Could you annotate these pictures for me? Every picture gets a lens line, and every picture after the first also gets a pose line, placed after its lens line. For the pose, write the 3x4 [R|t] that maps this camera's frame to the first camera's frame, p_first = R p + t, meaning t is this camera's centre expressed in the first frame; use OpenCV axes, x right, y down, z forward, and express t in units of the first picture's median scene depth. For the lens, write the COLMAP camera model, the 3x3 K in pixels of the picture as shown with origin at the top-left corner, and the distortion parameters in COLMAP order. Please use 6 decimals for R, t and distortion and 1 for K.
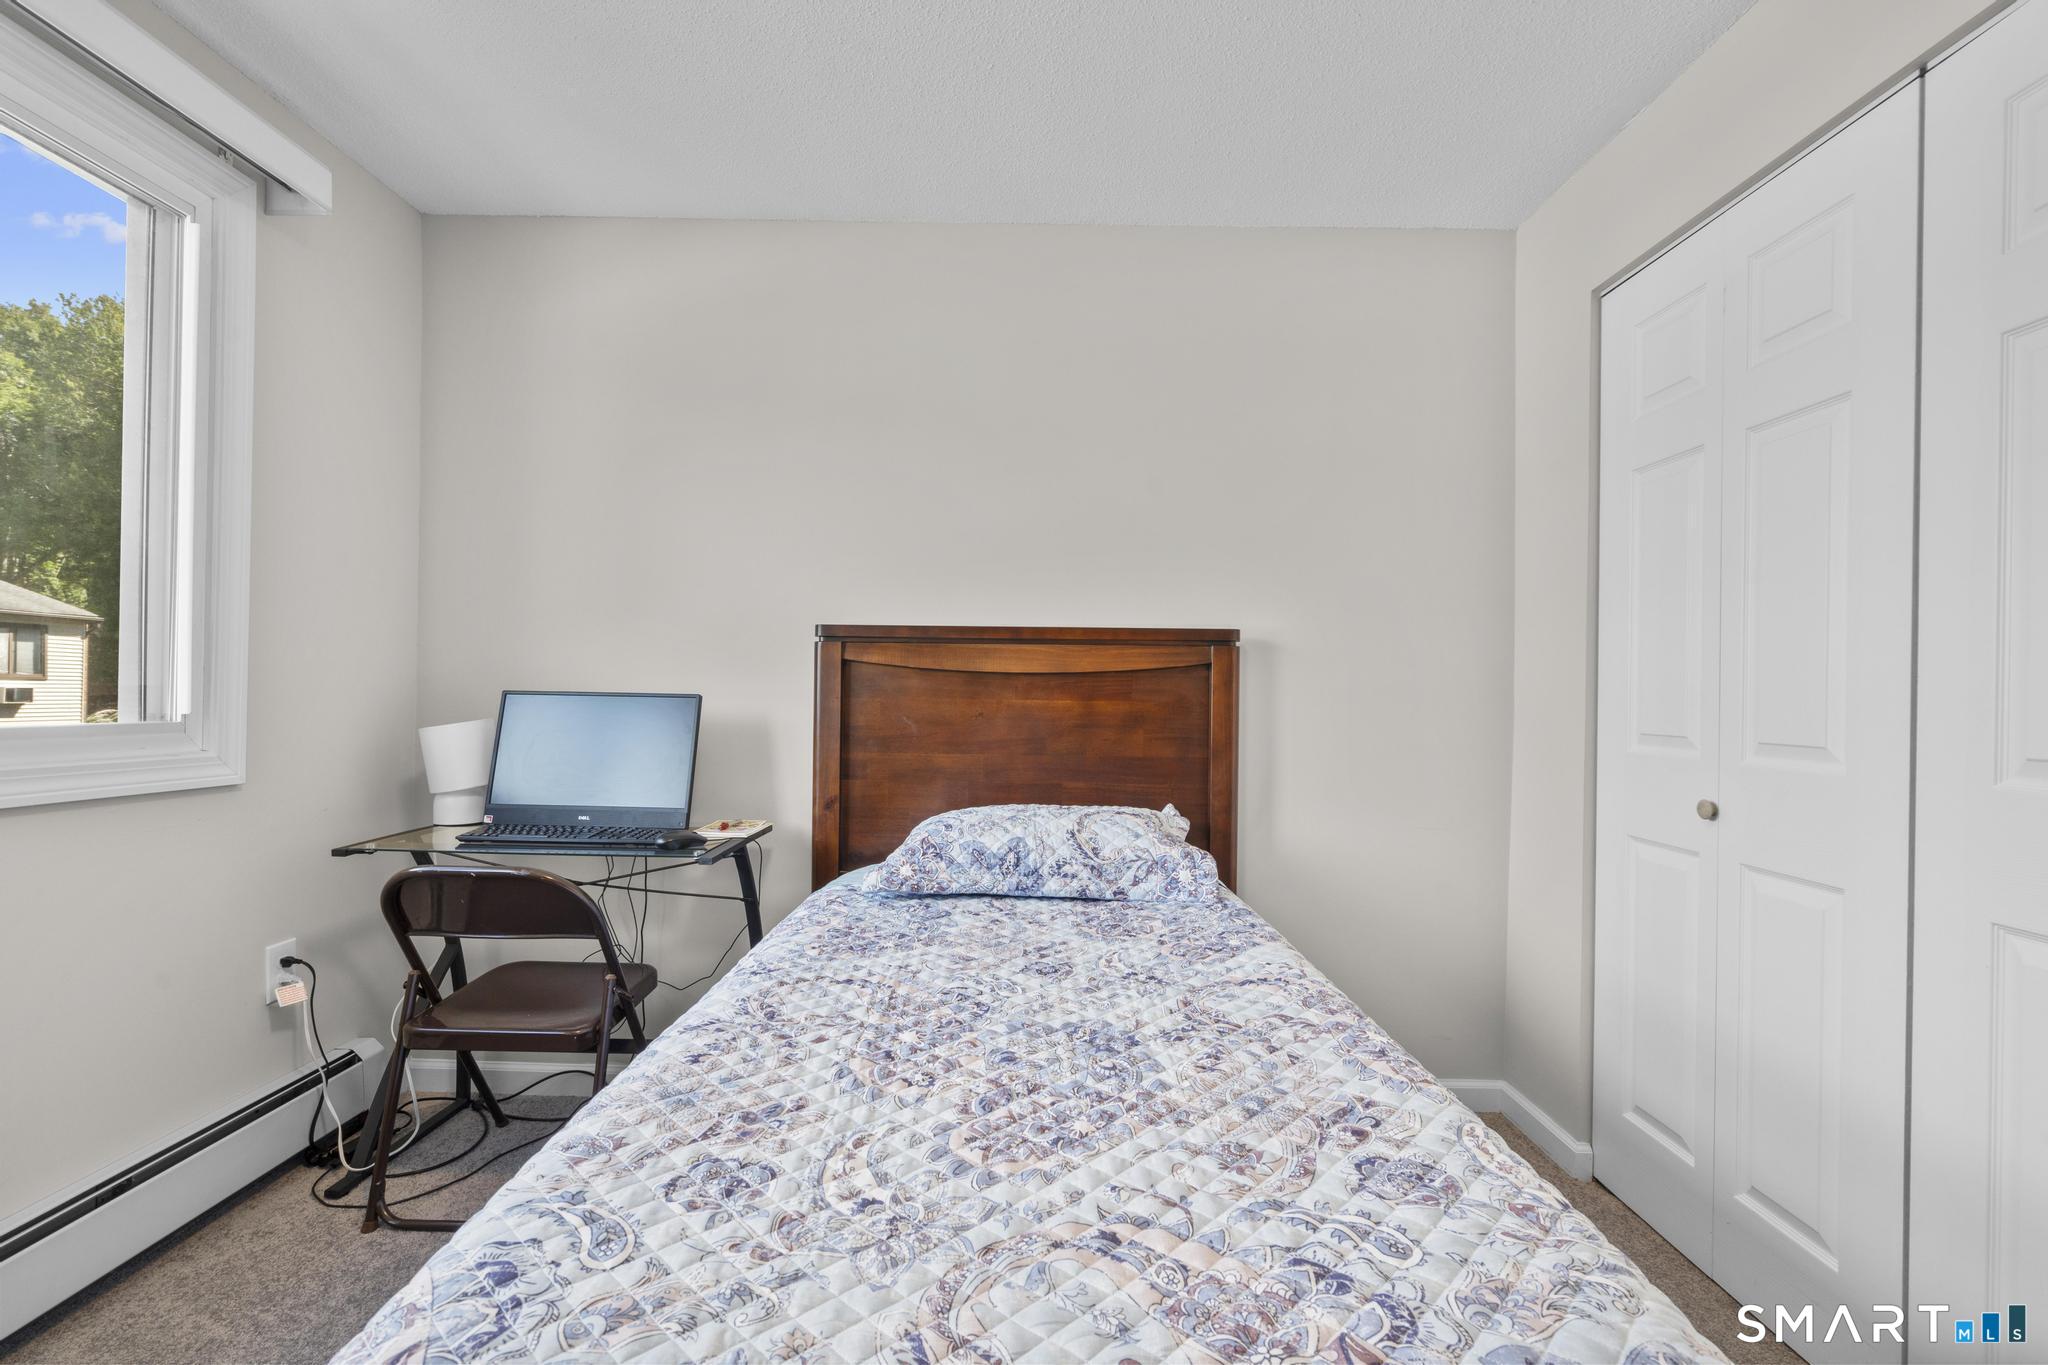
lens RADIAL K [[919.8, 0, 1027.0], [0, 919.8, 691.5], [0, 0, 1]] dist [-0.006220, 0.003954]
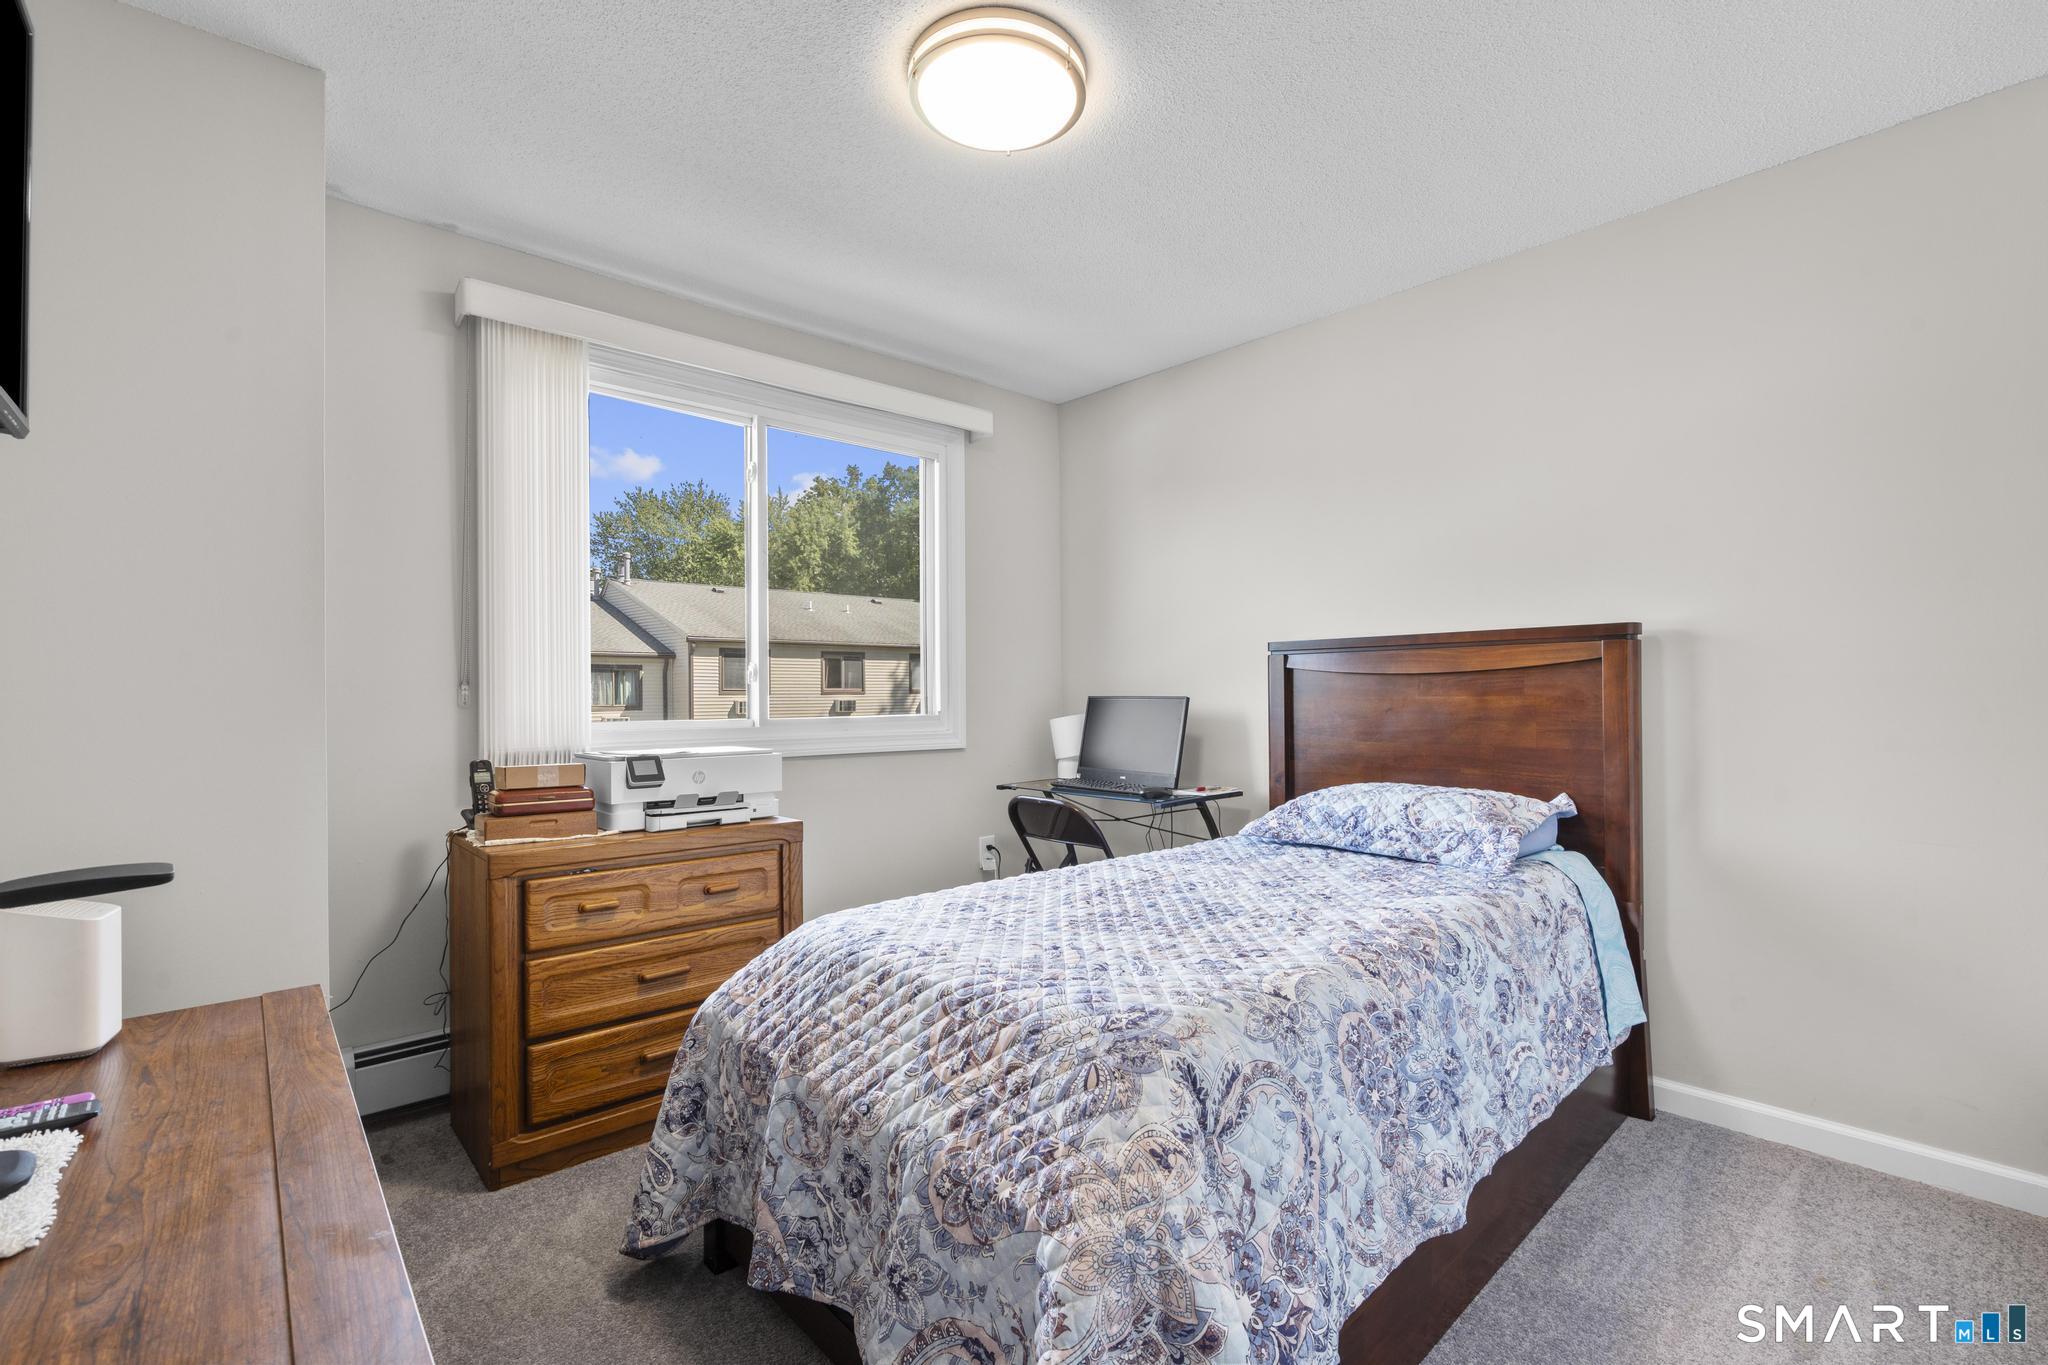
lens RADIAL K [[919.8, 0, 1027.0], [0, 919.8, 691.5], [0, 0, 1]] dist [-0.006220, 0.003954]
pose [[0.680164, -0.021282, -0.732751, 0.609100], [0.020975, 0.999734, -0.009566, 0.004275], [0.732760, -0.008863, 0.680429, -0.192000]]
